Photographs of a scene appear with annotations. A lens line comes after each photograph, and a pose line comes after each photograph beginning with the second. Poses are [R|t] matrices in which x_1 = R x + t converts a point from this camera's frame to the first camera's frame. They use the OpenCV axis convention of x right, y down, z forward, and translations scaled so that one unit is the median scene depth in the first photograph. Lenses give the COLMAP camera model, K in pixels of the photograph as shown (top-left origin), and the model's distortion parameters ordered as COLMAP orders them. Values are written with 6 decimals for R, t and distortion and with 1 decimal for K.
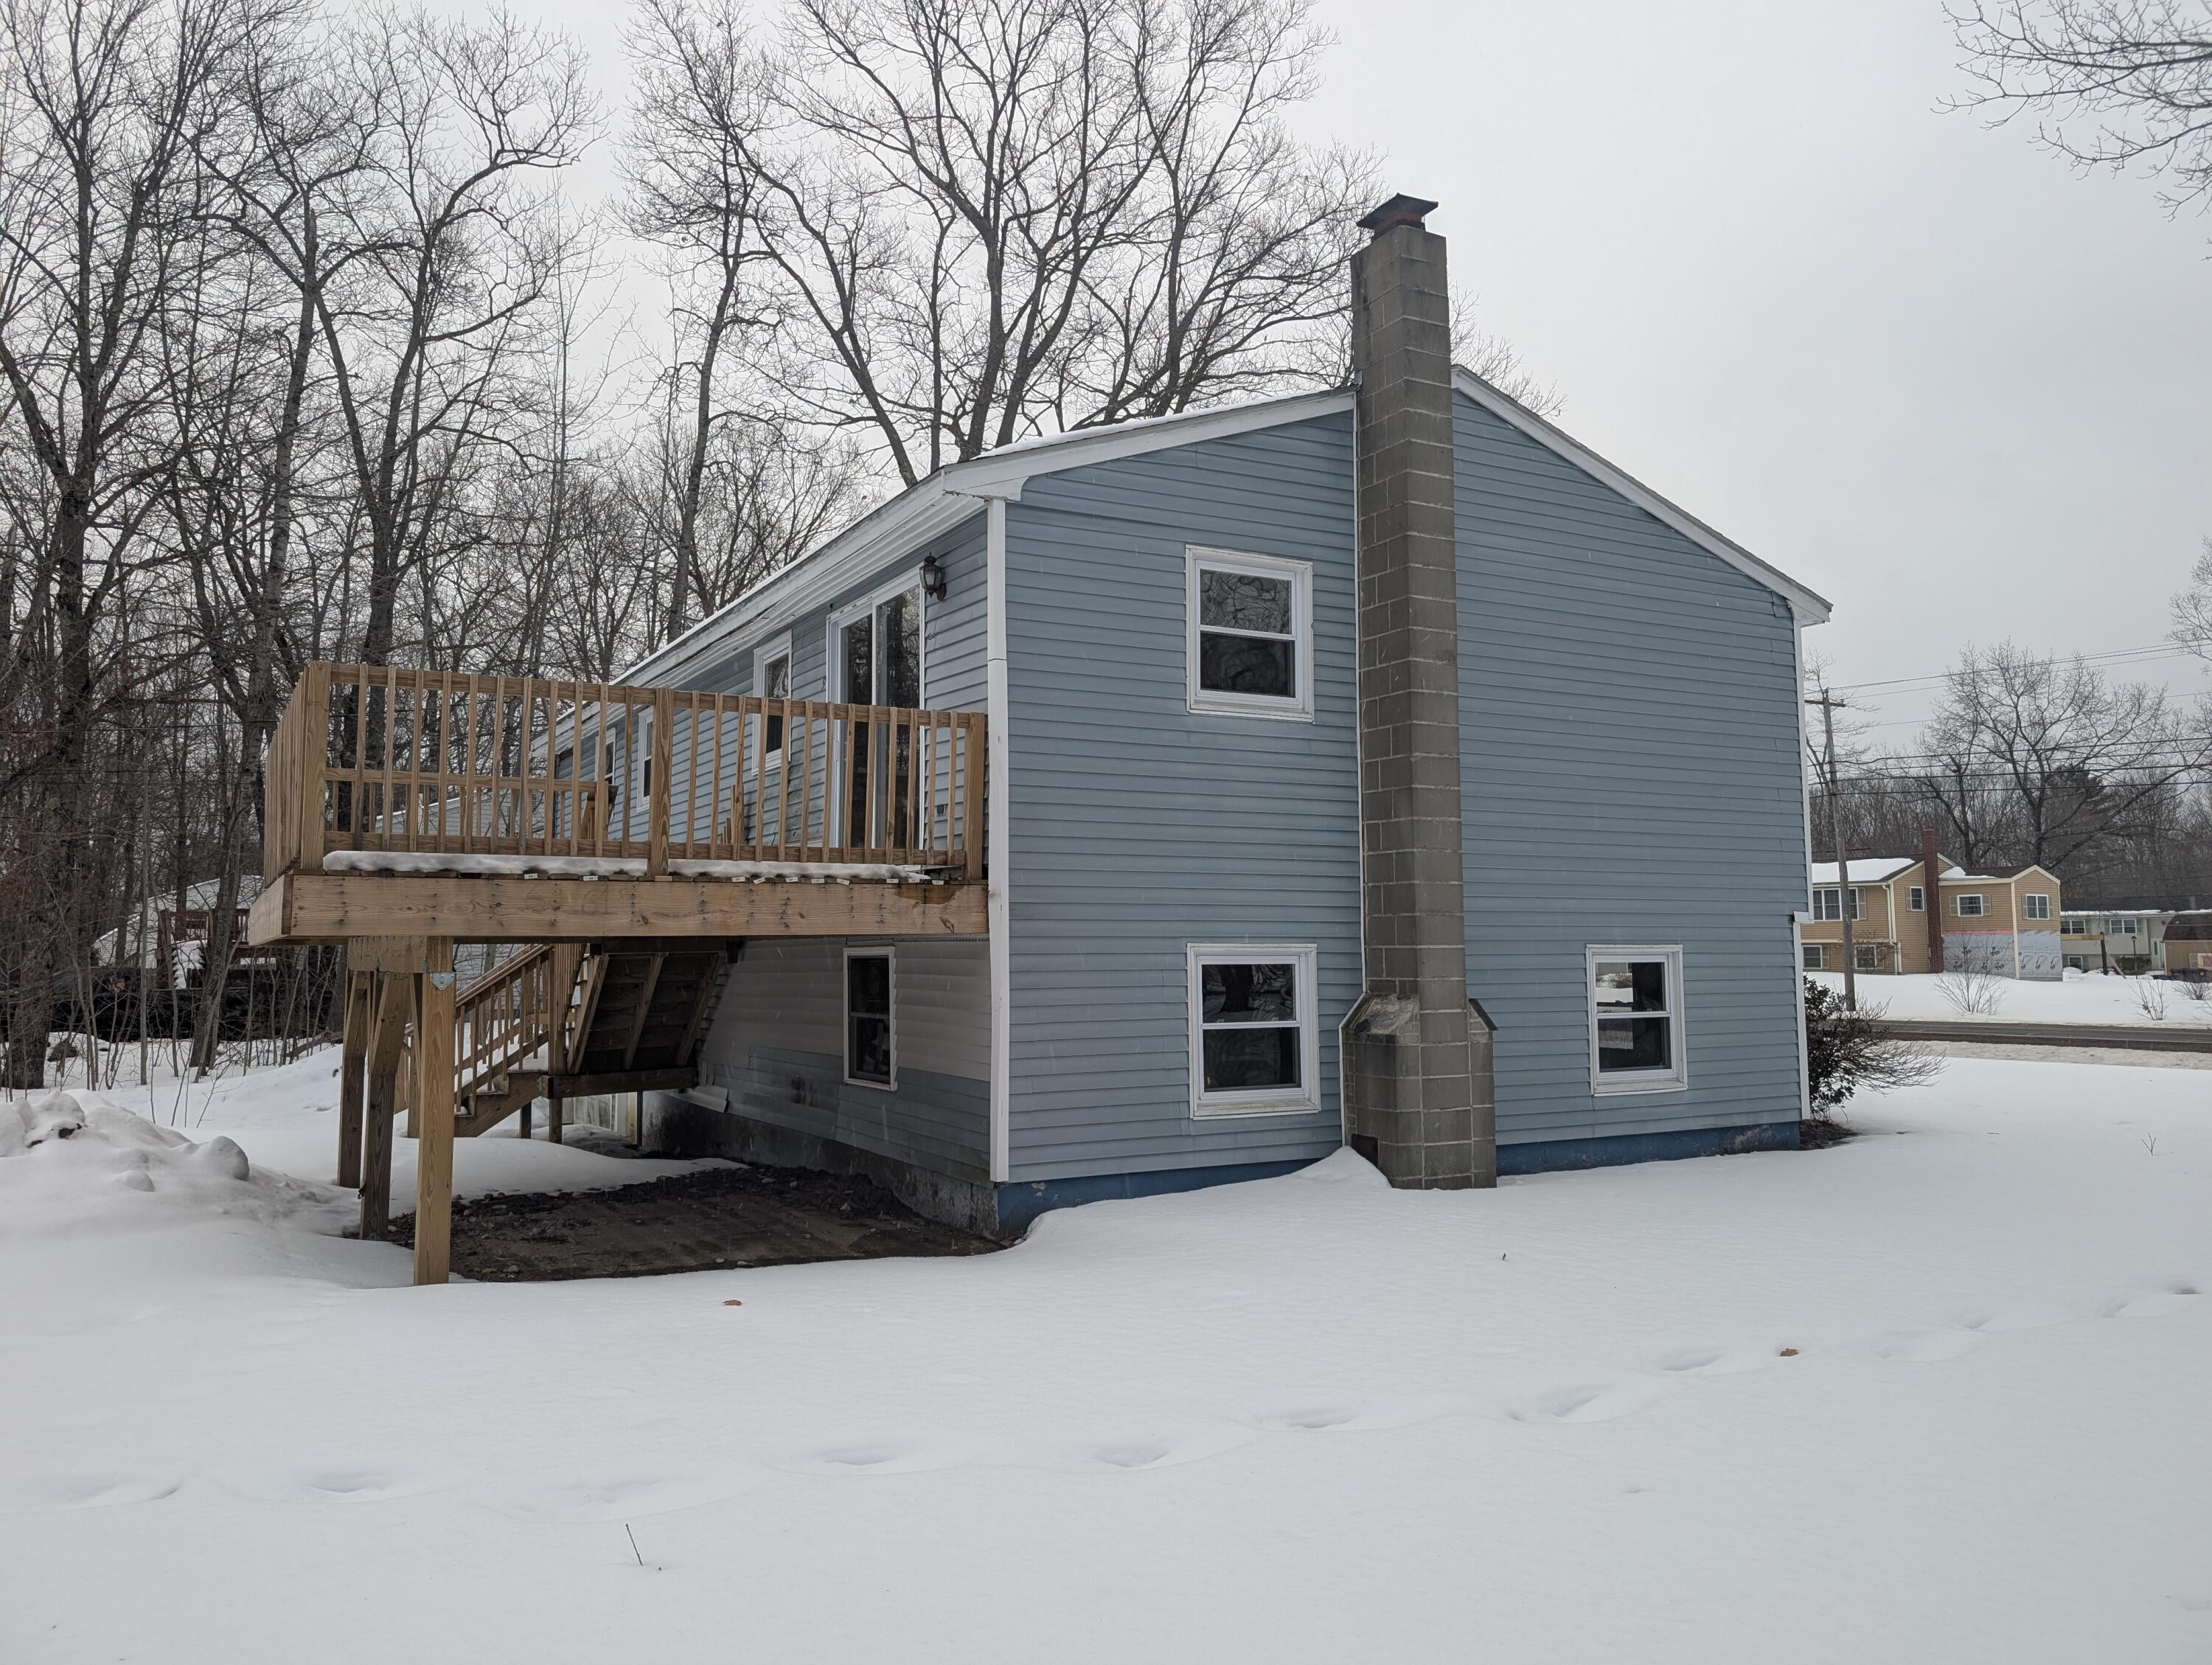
lens RADIAL K [[1568.4, 0, 1106.1], [0, 1568.4, 799.5], [0, 0, 1]] dist [0.036339, -0.001943]
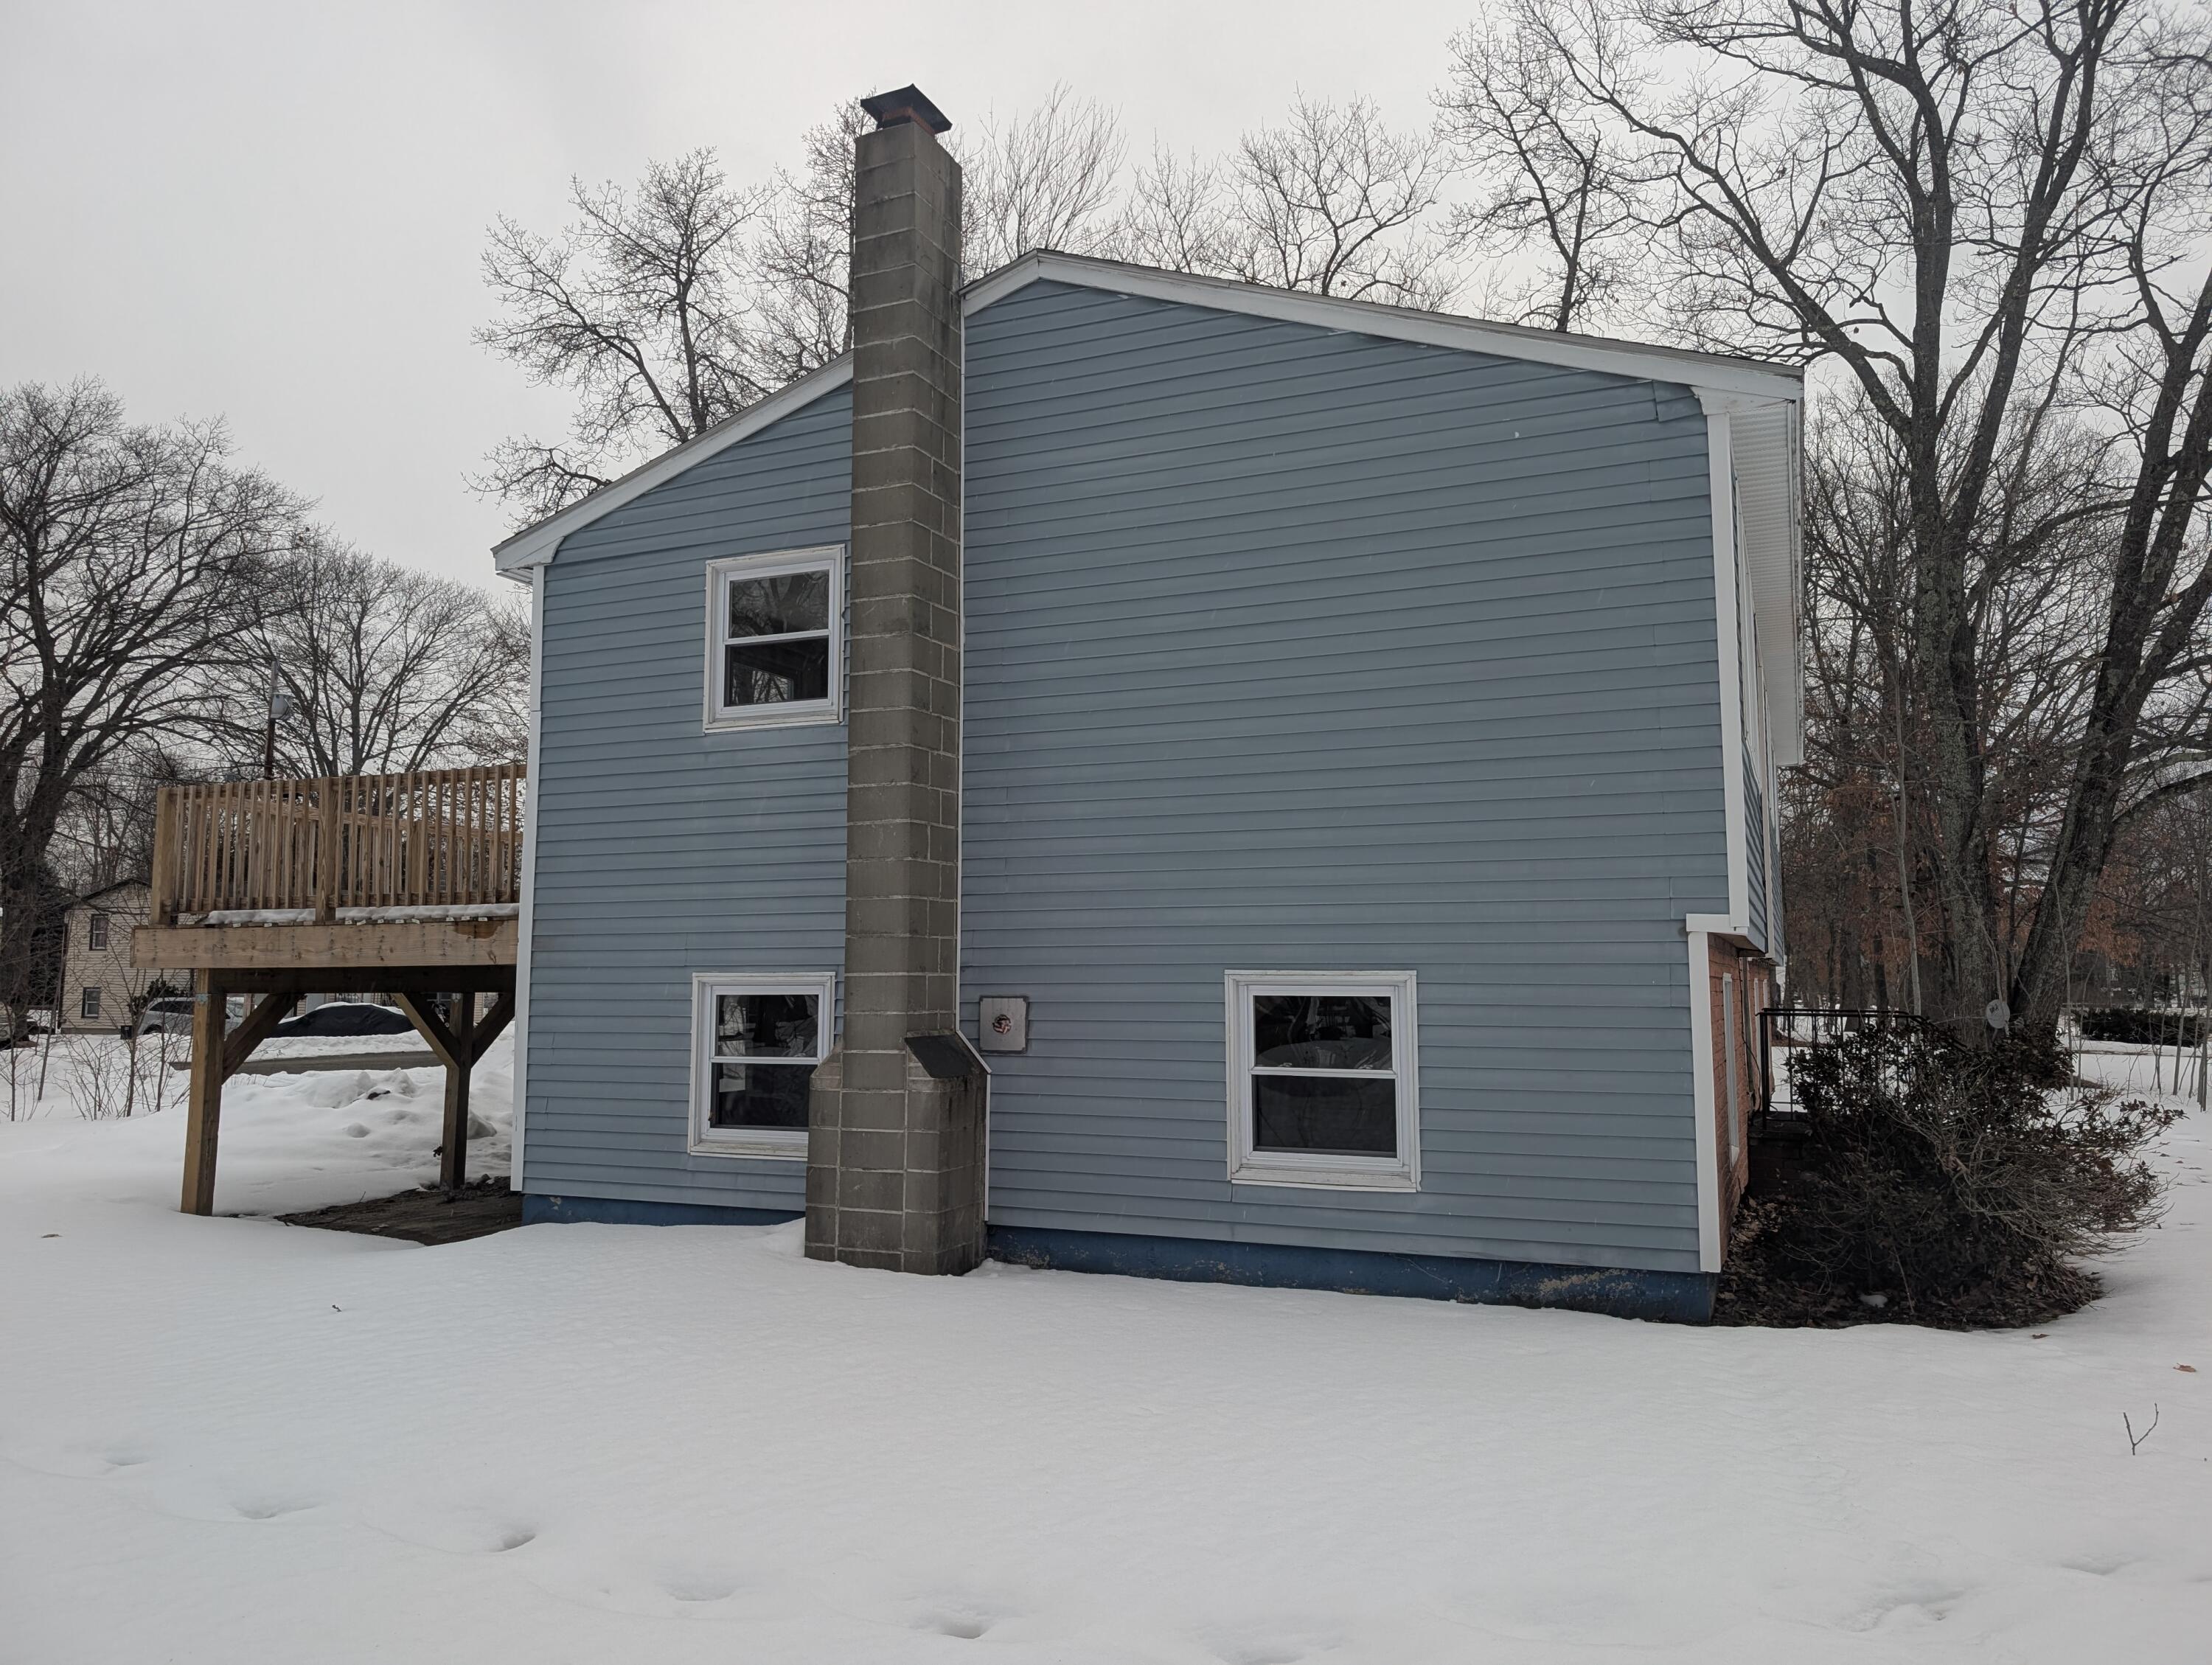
lens RADIAL K [[1565.8, 0, 1106.0], [0, 1565.8, 832.5], [0, 0, 1]] dist [0.025928, -0.003365]
pose [[0.620804, -0.071514, -0.780697, 0.937308], [0.073456, 0.996756, -0.032893, 0.054220], [0.780517, -0.036927, 0.624043, 0.575199]]
